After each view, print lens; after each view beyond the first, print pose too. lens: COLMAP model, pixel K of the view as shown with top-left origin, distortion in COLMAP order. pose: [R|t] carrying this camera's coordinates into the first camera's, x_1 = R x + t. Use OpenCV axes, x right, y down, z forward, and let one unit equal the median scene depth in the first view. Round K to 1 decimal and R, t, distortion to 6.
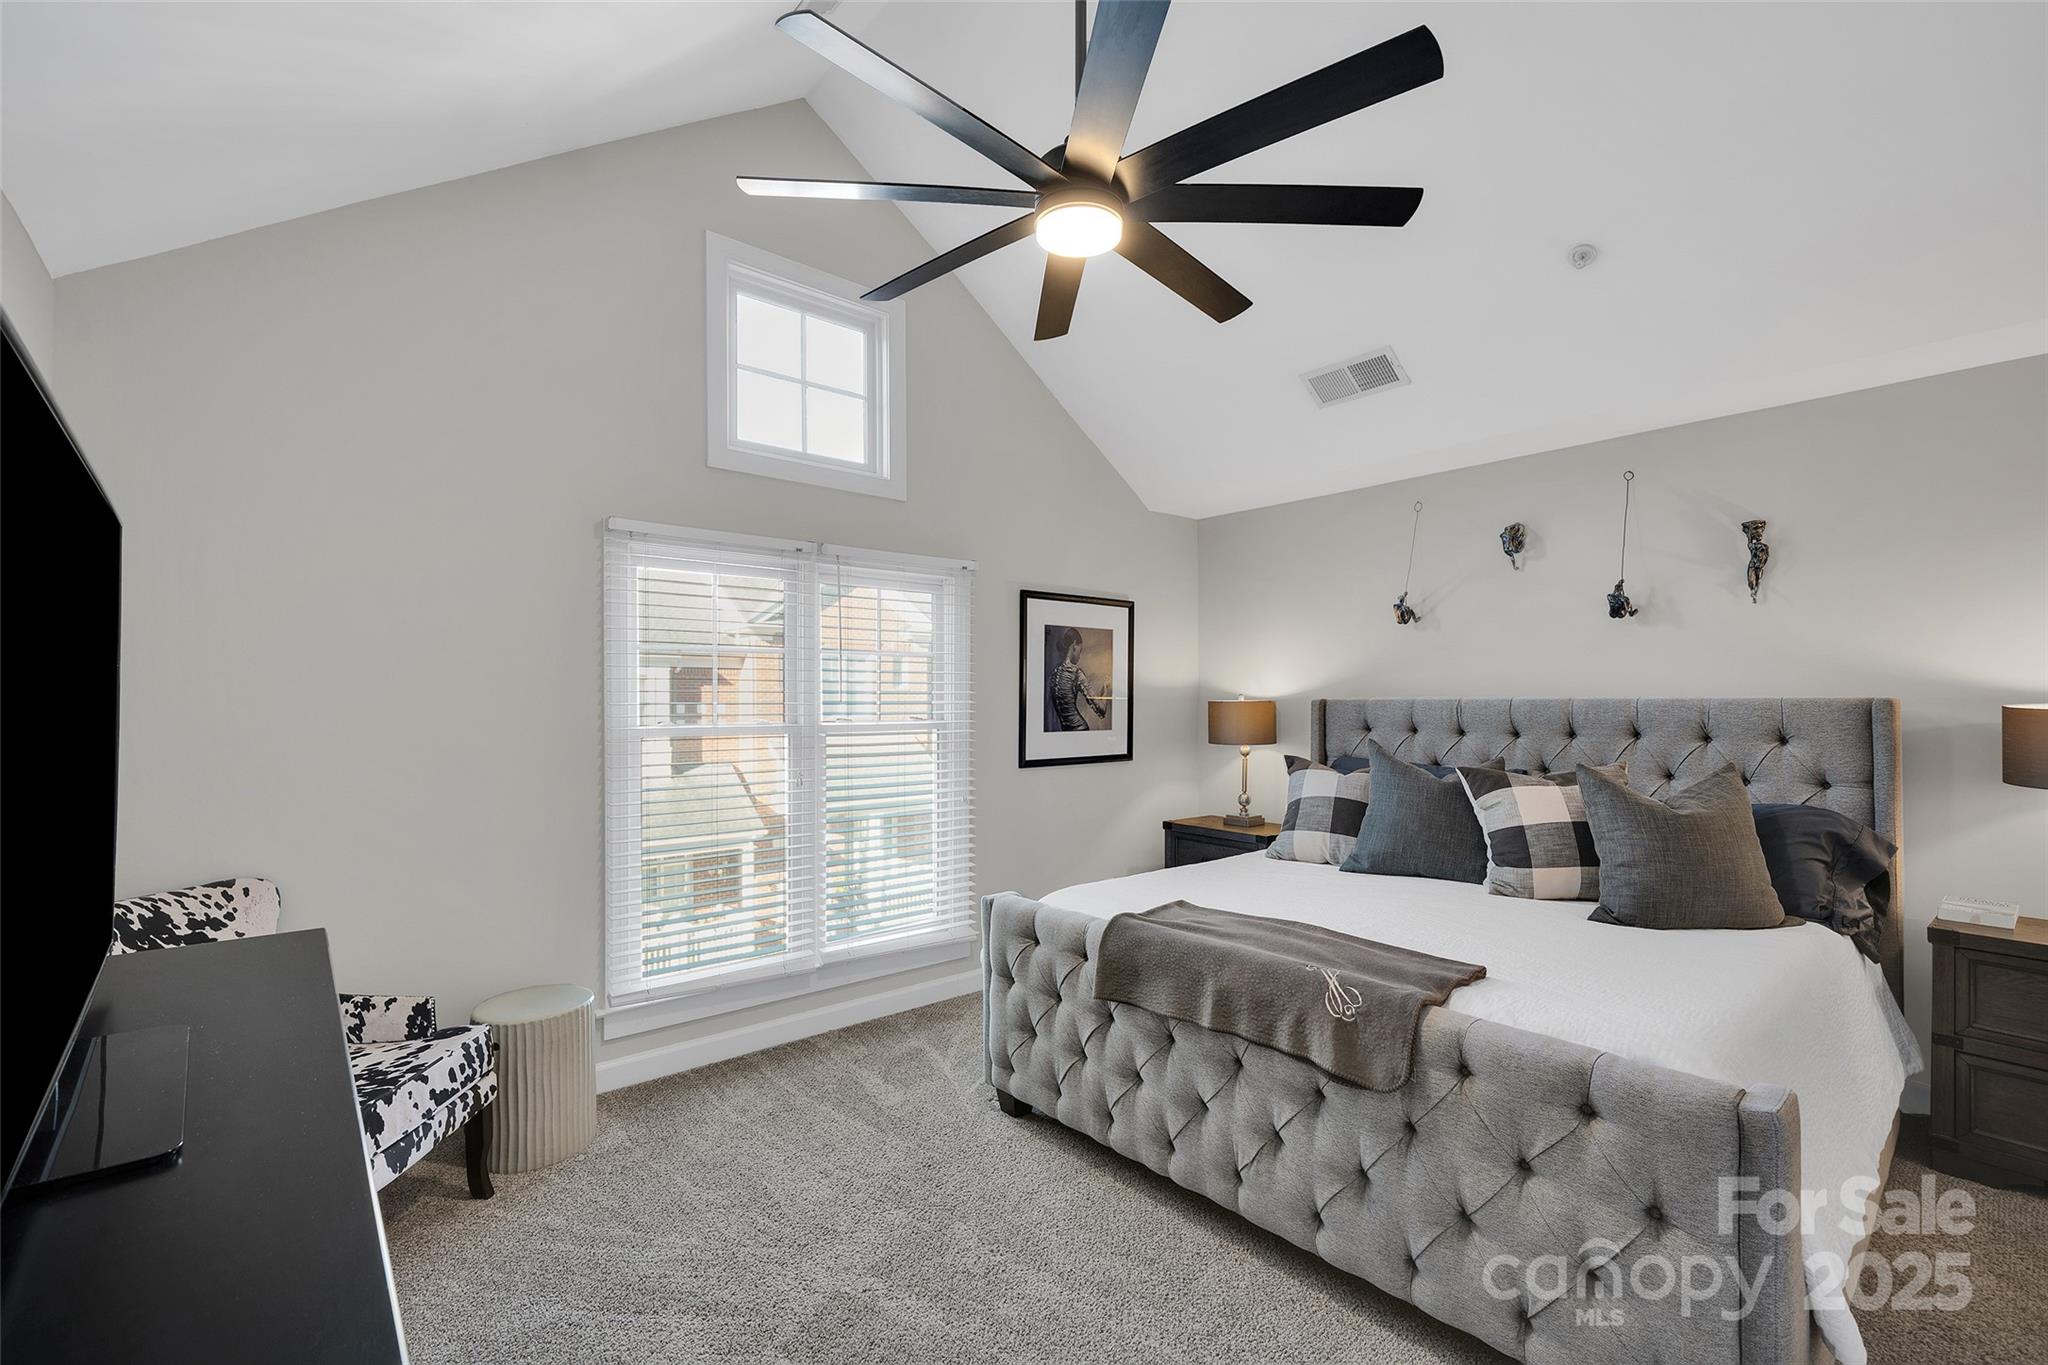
lens RADIAL K [[887.1, 0, 1006.7], [0, 887.1, 685.1], [0, 0, 1]] dist [-0.001933, 0.000455]
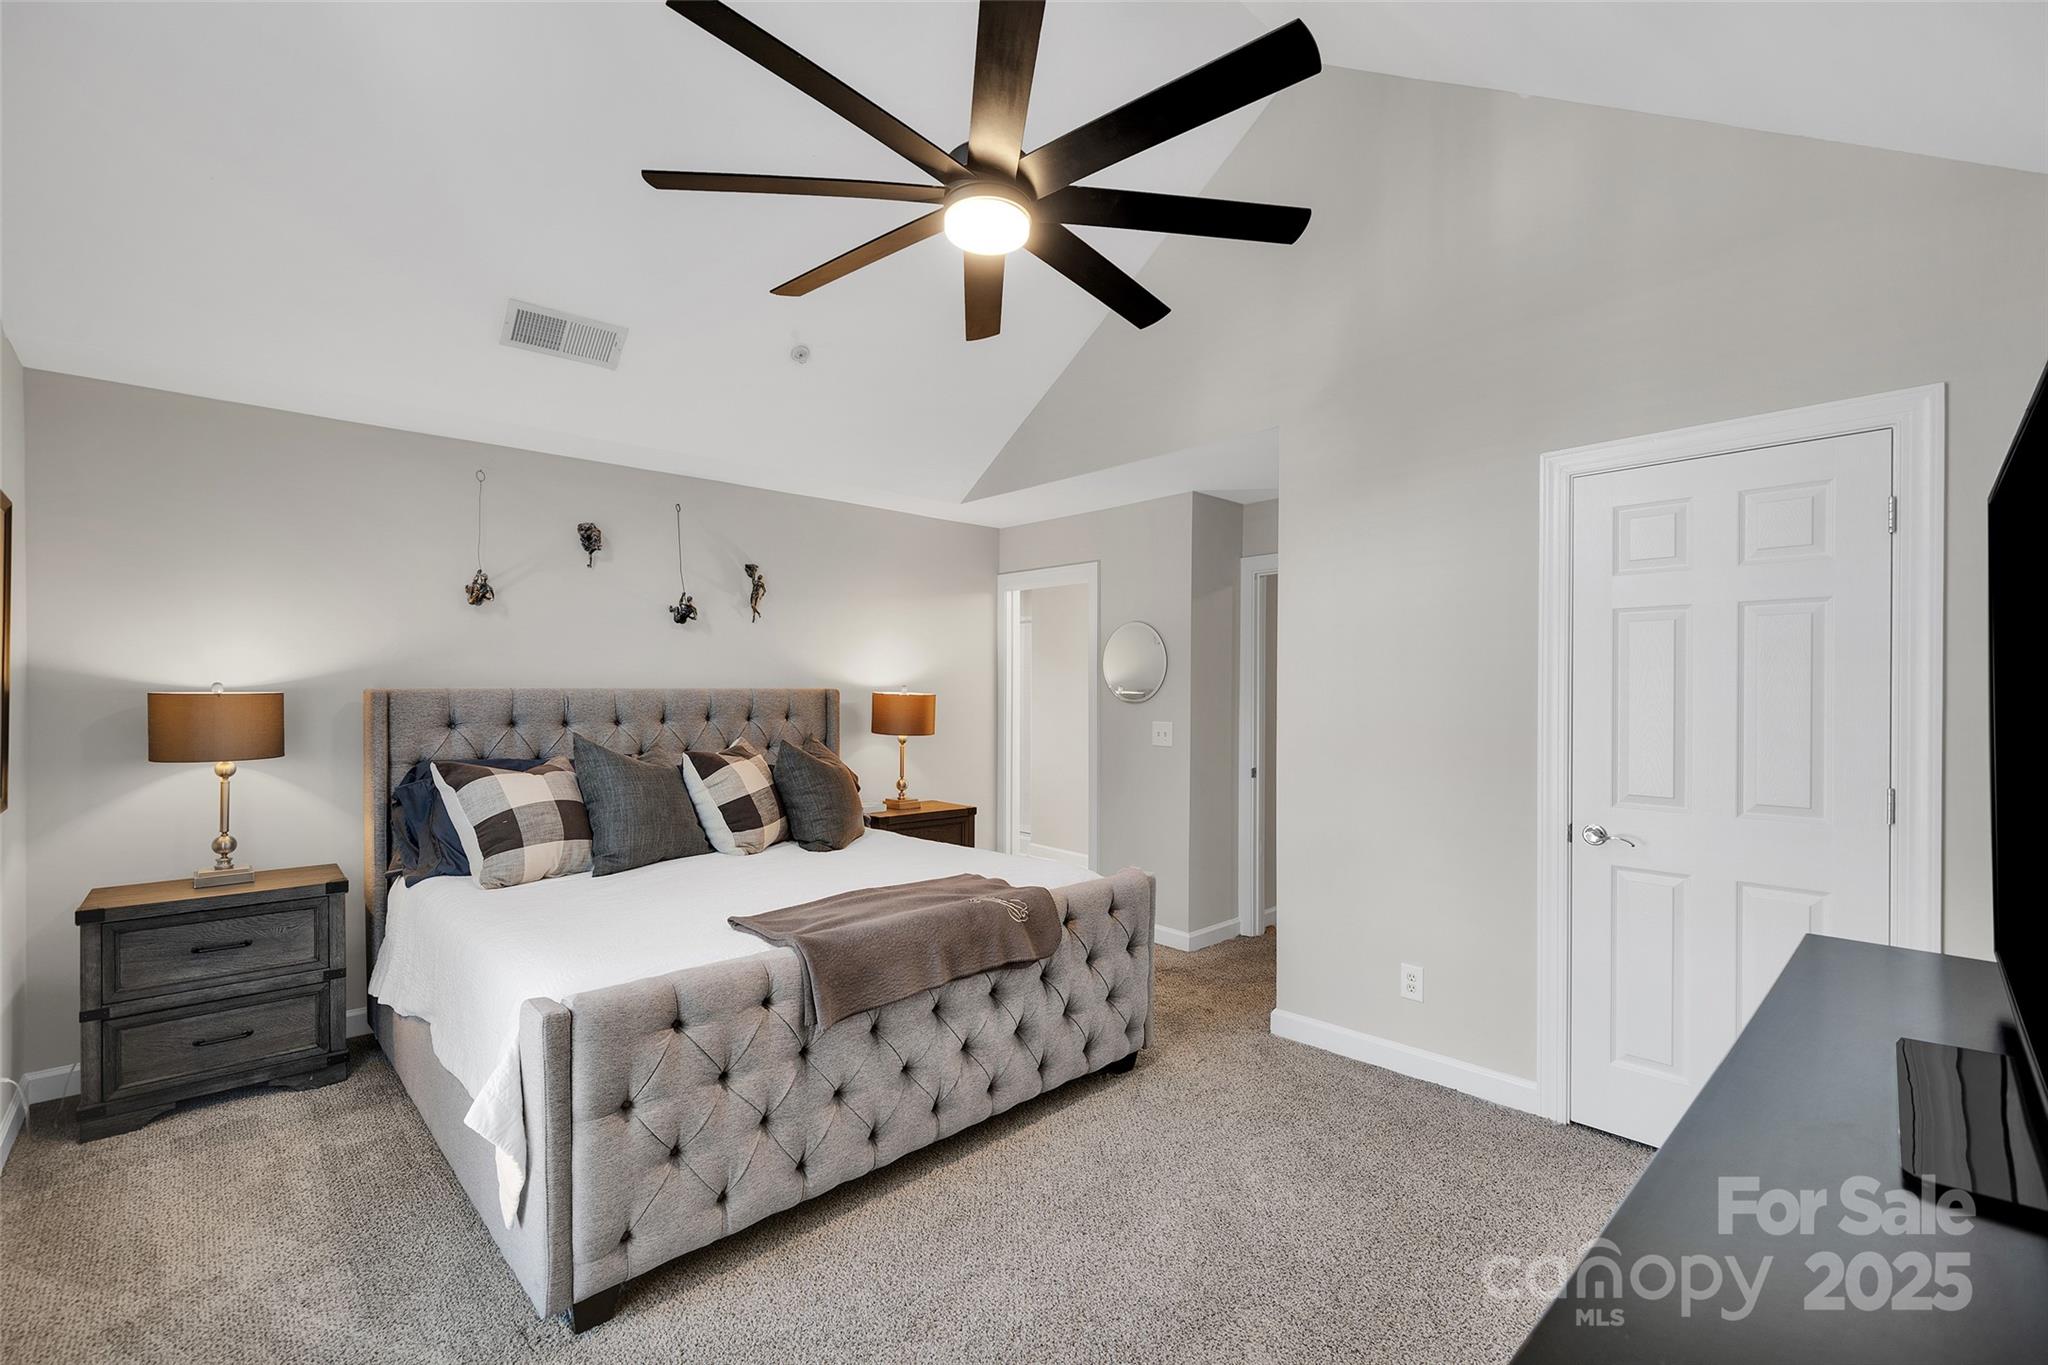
lens RADIAL K [[887.1, 0, 1010.3], [0, 887.1, 691.8], [0, 0, 1]] dist [-0.001933, 0.000455]
pose [[-0.062192, -0.009689, 0.998017, -0.486905], [-0.017272, 0.999814, 0.008630, 0.001040], [-0.997915, -0.016701, -0.062348, 0.533731]]
